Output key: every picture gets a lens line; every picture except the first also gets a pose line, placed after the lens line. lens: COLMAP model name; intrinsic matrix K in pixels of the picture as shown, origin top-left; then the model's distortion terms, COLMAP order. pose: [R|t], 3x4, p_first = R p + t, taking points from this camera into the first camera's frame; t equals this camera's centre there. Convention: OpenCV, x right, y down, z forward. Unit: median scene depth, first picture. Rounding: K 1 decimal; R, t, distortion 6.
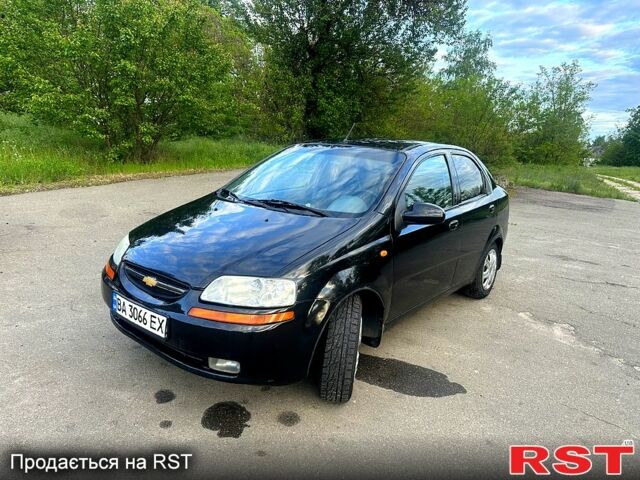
lens RADIAL K [[467.7, 0, 317.0], [0, 467.7, 240.5], [0, 0, 1]] dist [0.028969, -0.040602]
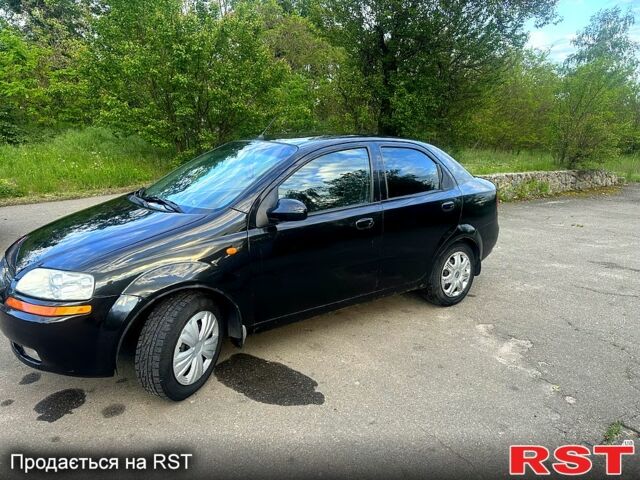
lens RADIAL K [[467.7, 0, 317.0], [0, 467.7, 240.5], [0, 0, 1]] dist [0.028969, -0.040602]
pose [[0.965588, 0.011194, -0.259834, 0.183780], [-0.012523, 0.999916, -0.003463, 0.001730], [0.259773, 0.006597, 0.965647, 0.035884]]
